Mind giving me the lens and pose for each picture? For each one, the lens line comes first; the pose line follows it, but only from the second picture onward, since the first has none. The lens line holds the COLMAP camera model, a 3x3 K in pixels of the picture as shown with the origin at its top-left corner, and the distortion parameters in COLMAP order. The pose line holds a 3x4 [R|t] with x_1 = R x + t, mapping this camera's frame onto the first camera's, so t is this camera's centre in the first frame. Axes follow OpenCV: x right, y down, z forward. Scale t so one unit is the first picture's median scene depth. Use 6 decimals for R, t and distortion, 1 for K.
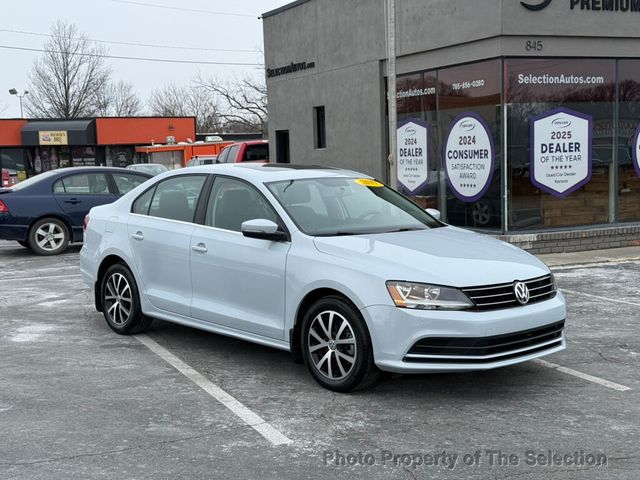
lens RADIAL K [[891.6, 0, 337.5], [0, 891.6, 261.0], [0, 0, 1]] dist [0.038025, 0.000000]
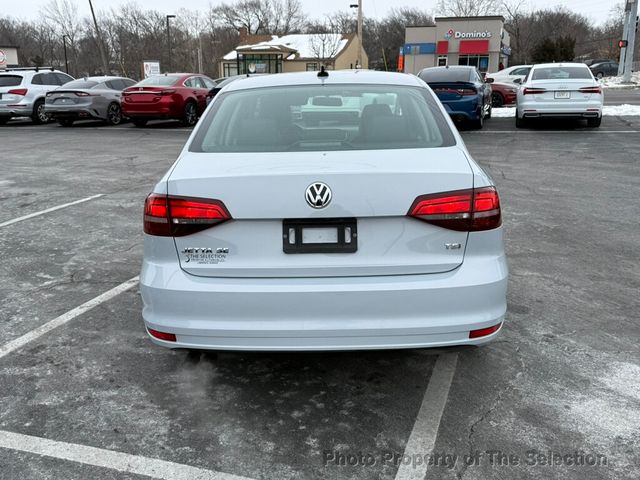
lens RADIAL K [[629.1, 0, 318.4], [0, 629.1, 236.7], [0, 0, 1]] dist [0.030049, 0.000000]
pose [[-0.710042, -0.151115, 0.687753, -0.519586], [0.109644, 0.941062, 0.319970, -0.163285], [-0.695571, 0.302600, -0.651624, 1.518362]]
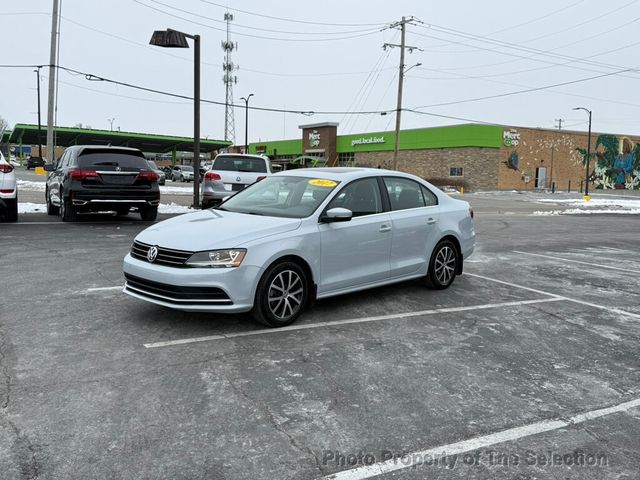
lens RADIAL K [[629.1, 0, 322.8], [0, 629.1, 250.9], [0, 0, 1]] dist [0.030049, 0.000000]
pose [[0.064596, 0.145795, -0.987204, 0.994464], [-0.144838, 0.980164, 0.135278, -0.118438], [0.987344, 0.134246, 0.084432, 0.966929]]
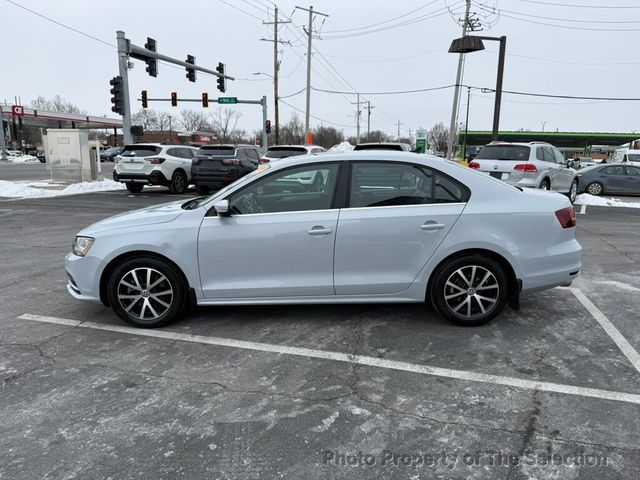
lens RADIAL K [[447.9, 0, 316.0], [0, 447.9, 238.0], [0, 0, 1]] dist [0.031498, -0.044074]
pose [[-0.679233, 0.144094, -0.719639, 0.414988], [-0.079943, 0.960177, 0.267712, -0.165205], [0.729556, 0.239369, -0.640664, 1.471520]]
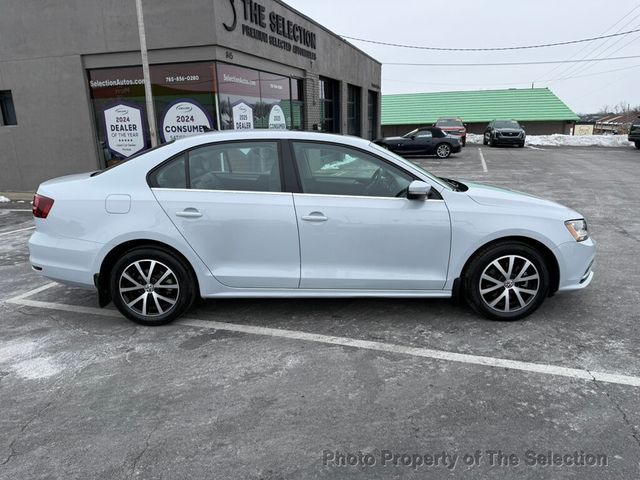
lens RADIAL K [[447.9, 0, 325.7], [0, 447.9, 240.5], [0, 0, 1]] dist [0.031498, -0.044074]
pose [[0.687068, -0.171678, 0.706020, -0.475970], [0.090953, 0.984364, 0.150849, -0.059709], [-0.720878, -0.039429, 0.691940, 0.633827]]
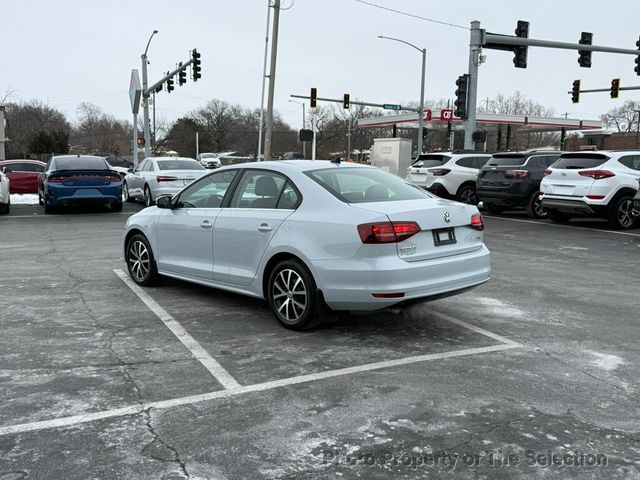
lens RADIAL K [[629.1, 0, 324.5], [0, 629.1, 247.0], [0, 0, 1]] dist [0.030049, 0.000000]
pose [[-0.999978, 0.004568, -0.004868, -0.128542], [0.003222, 0.968926, 0.247331, -0.224271], [0.005846, 0.247310, -0.968919, 2.016809]]
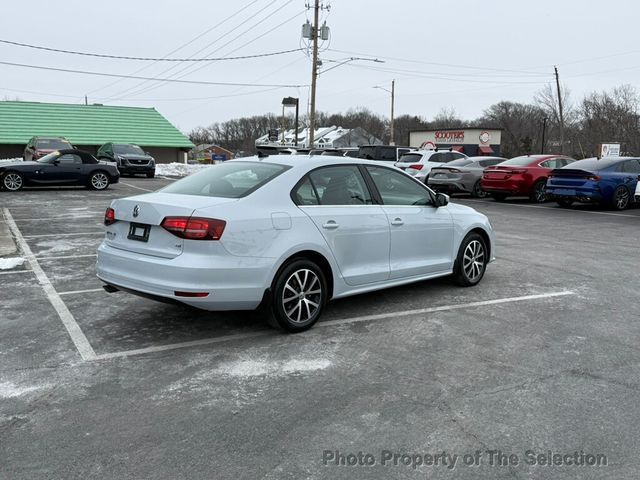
lens RADIAL K [[629.1, 0, 323.0], [0, 629.1, 239.4], [0, 0, 1]] dist [0.030049, 0.000000]
pose [[-0.049253, -0.121255, 0.991399, -1.007832], [0.104969, 0.986478, 0.125868, -0.110864], [-0.993255, 0.110266, -0.035859, 1.102475]]
